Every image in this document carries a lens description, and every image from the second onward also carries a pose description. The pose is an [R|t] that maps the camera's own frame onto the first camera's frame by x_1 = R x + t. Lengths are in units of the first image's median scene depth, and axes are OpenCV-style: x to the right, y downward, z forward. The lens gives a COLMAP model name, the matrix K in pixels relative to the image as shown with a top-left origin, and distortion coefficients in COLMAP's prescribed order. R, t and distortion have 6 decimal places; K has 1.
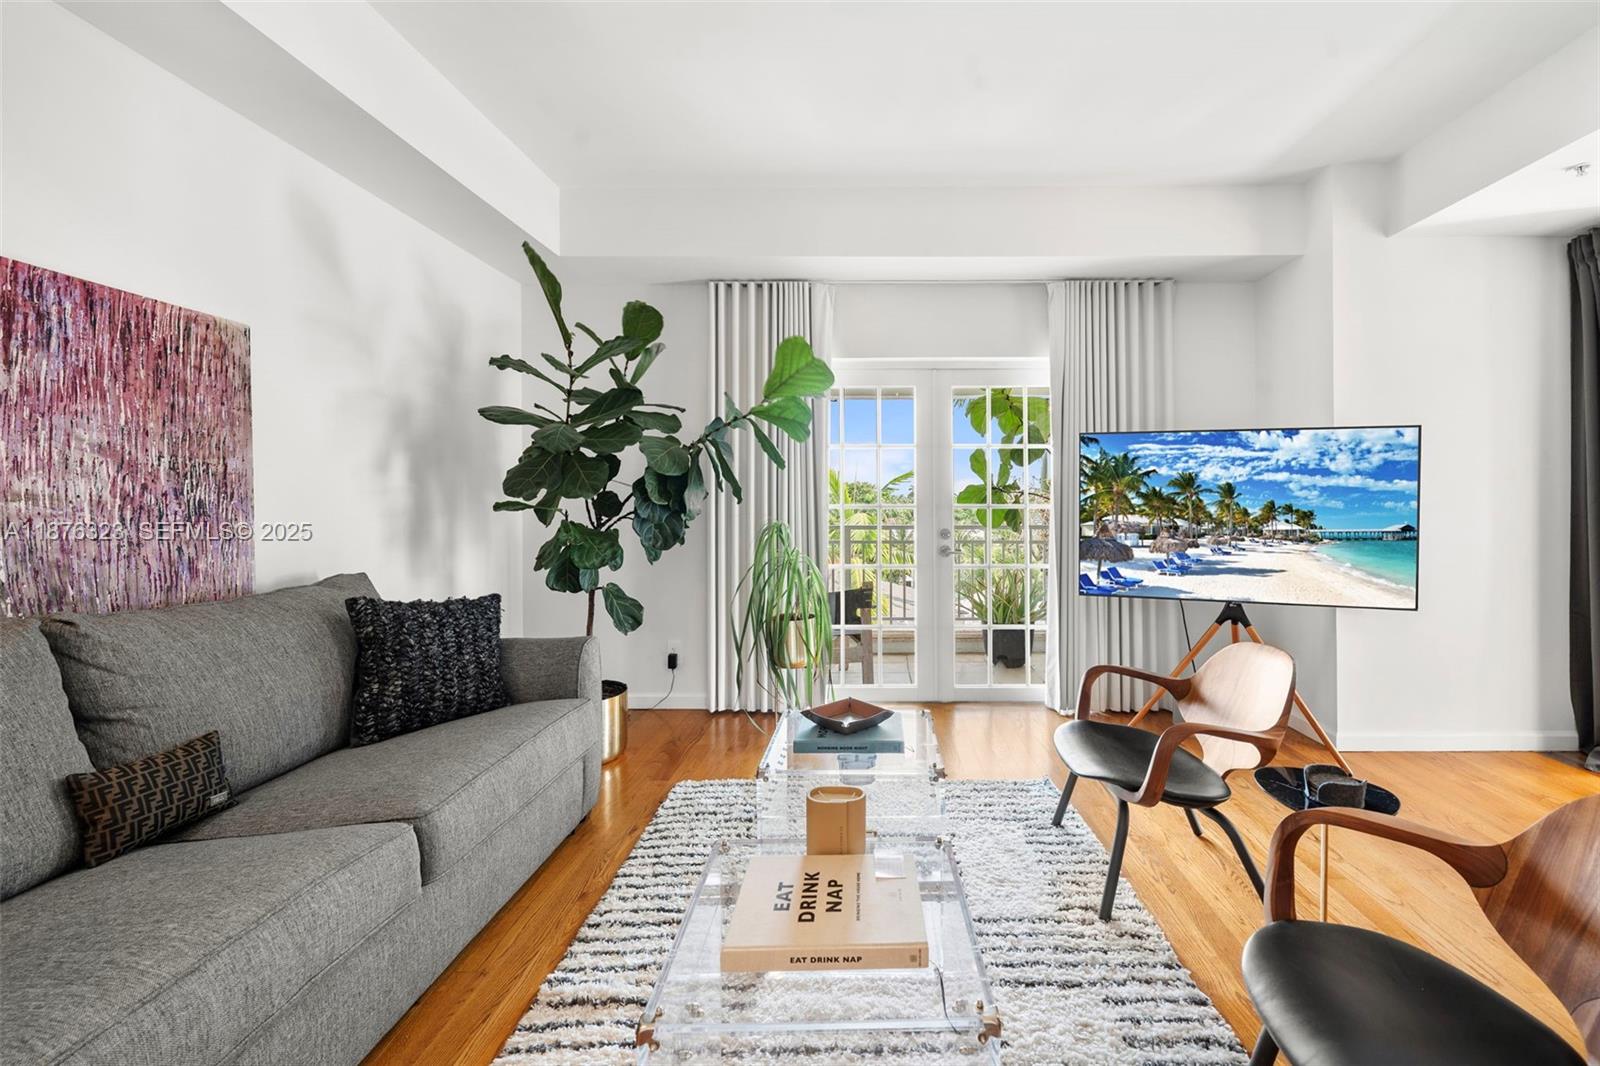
lens RADIAL K [[654.9, 0, 886.9], [0, 654.9, 490.9], [0, 0, 1]] dist [-0.000637, -0.000137]
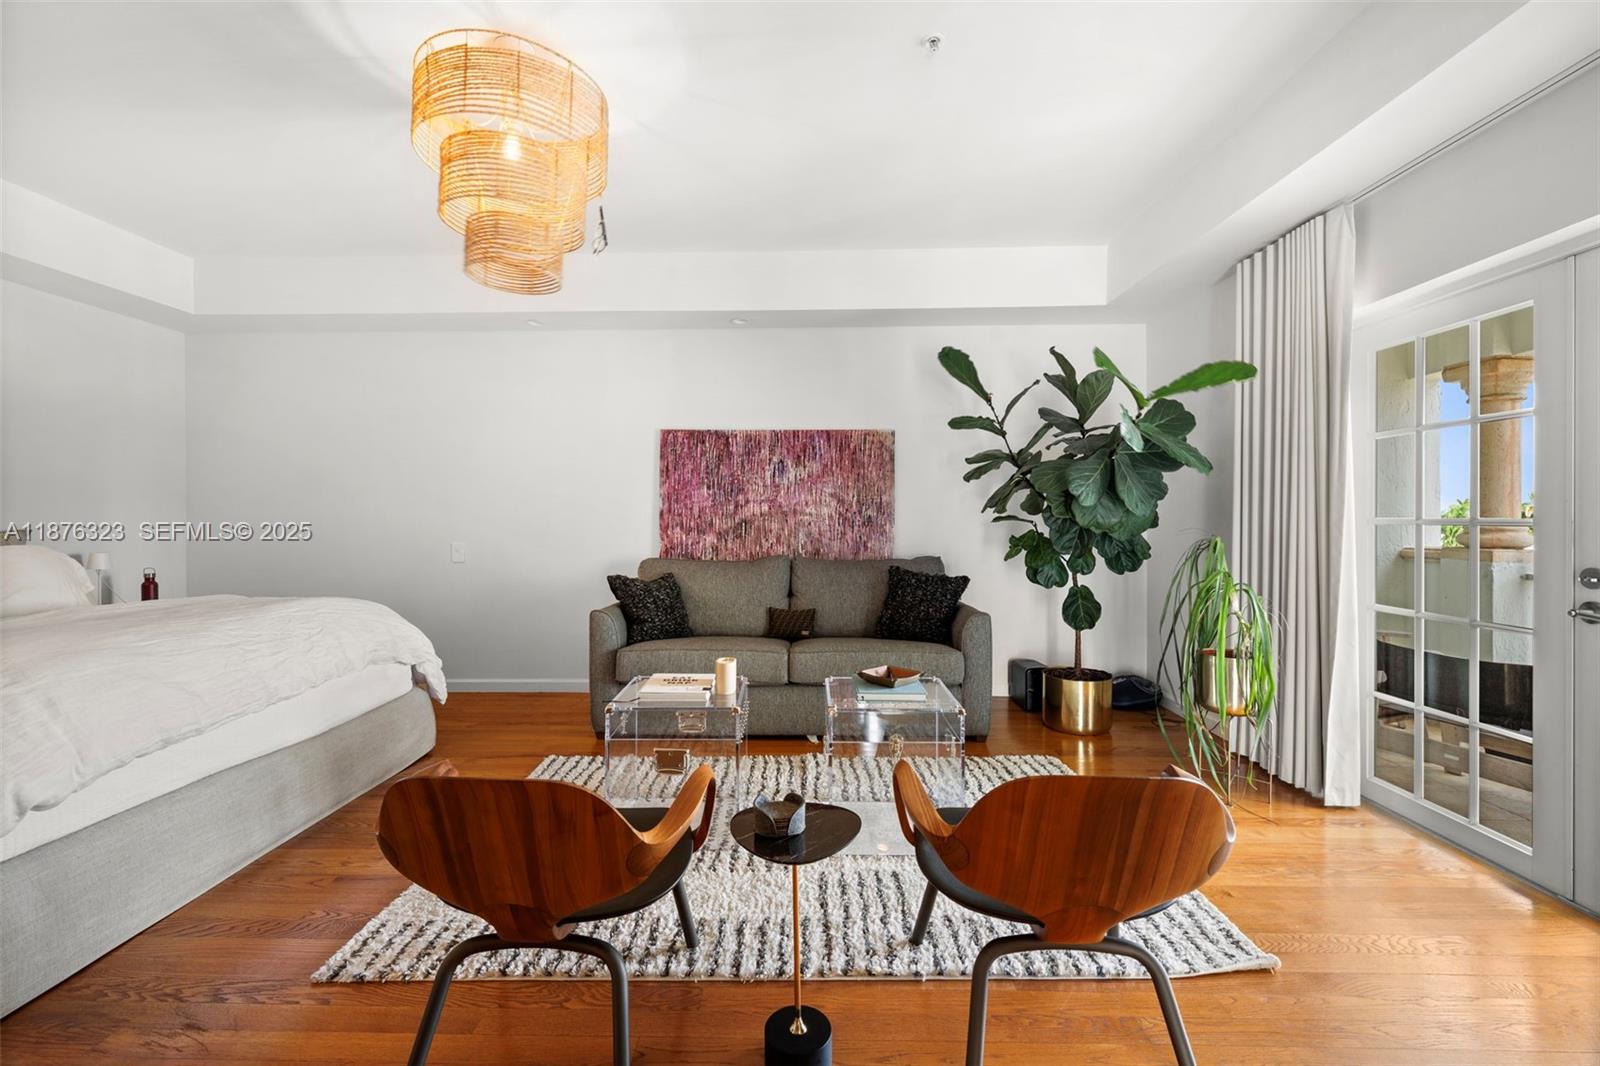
lens RADIAL K [[701.3, 0, 791.5], [0, 701.3, 518.1], [0, 0, 1]] dist [-0.001361, -0.000130]
pose [[-0.042494, 0.001879, -0.999095, 1.152122], [0.018196, 0.999834, 0.001107, 0.013846], [0.998931, -0.018132, -0.042521, 0.728395]]
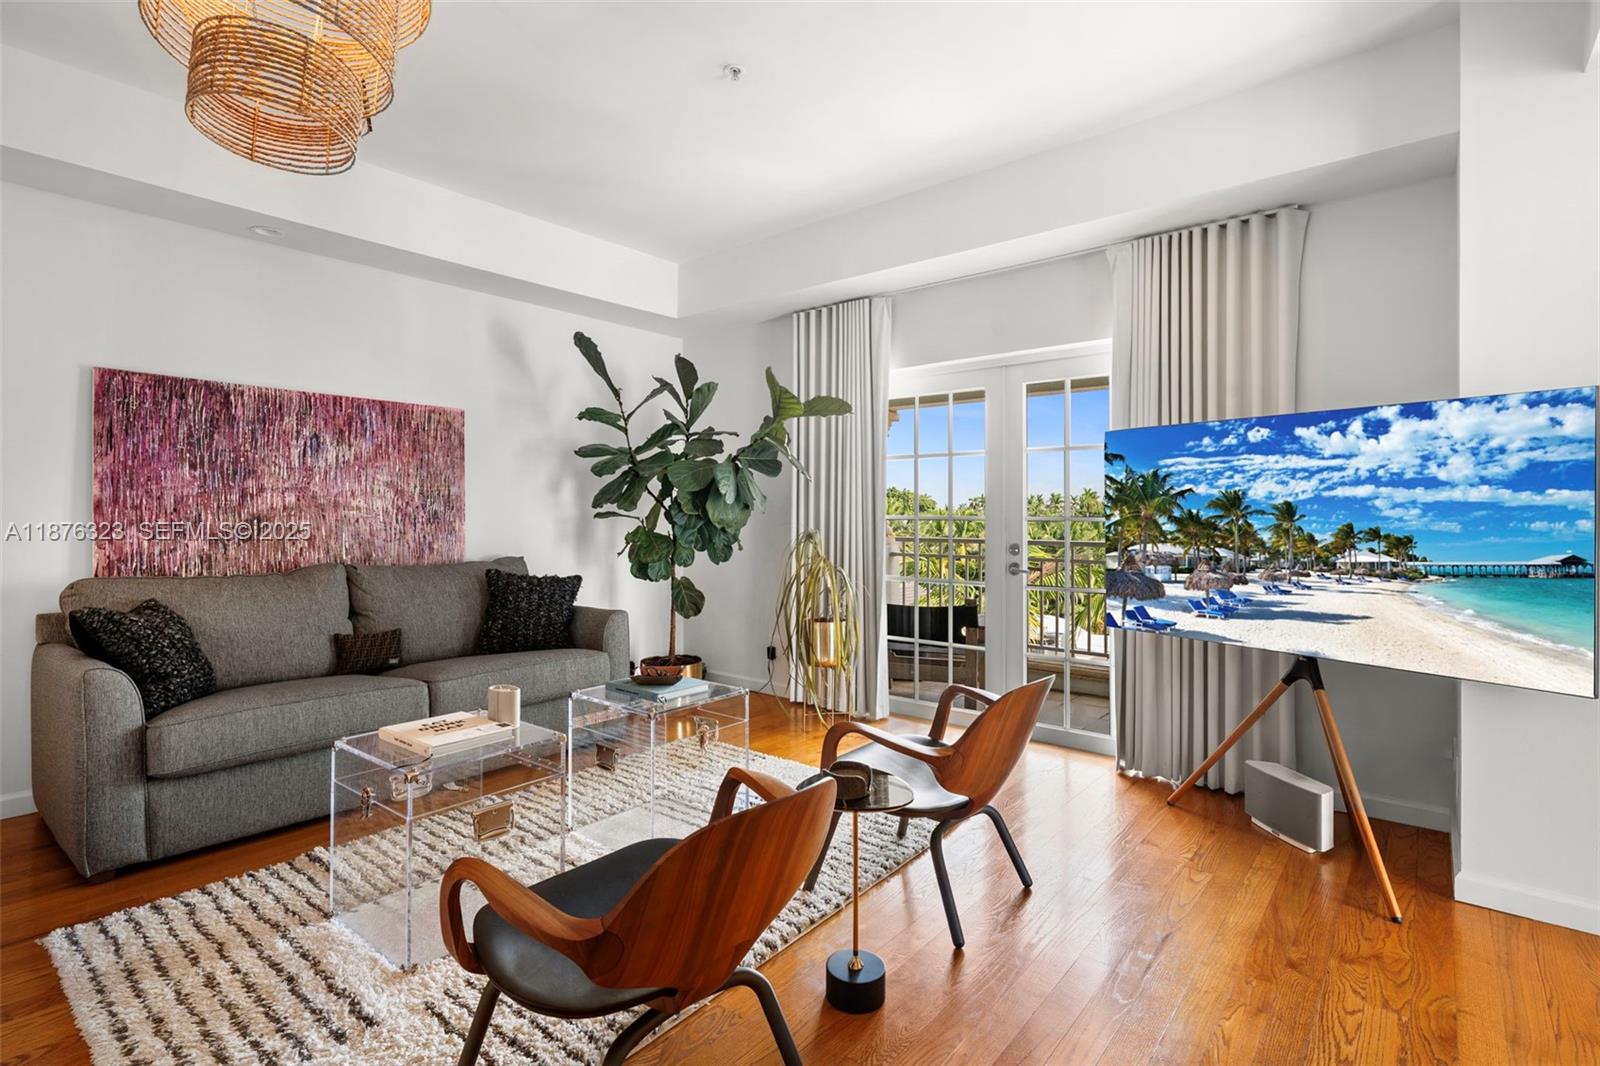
lens RADIAL K [[782.3, 0, 802.4], [0, 782.3, 506.1], [0, 0, 1]] dist [0.000572, 0.000417]
pose [[0.766009, -0.002470, -0.642826, 0.980893], [0.006291, 0.999974, 0.003655, 0.000726], [0.642800, -0.006844, 0.766004, -0.007982]]
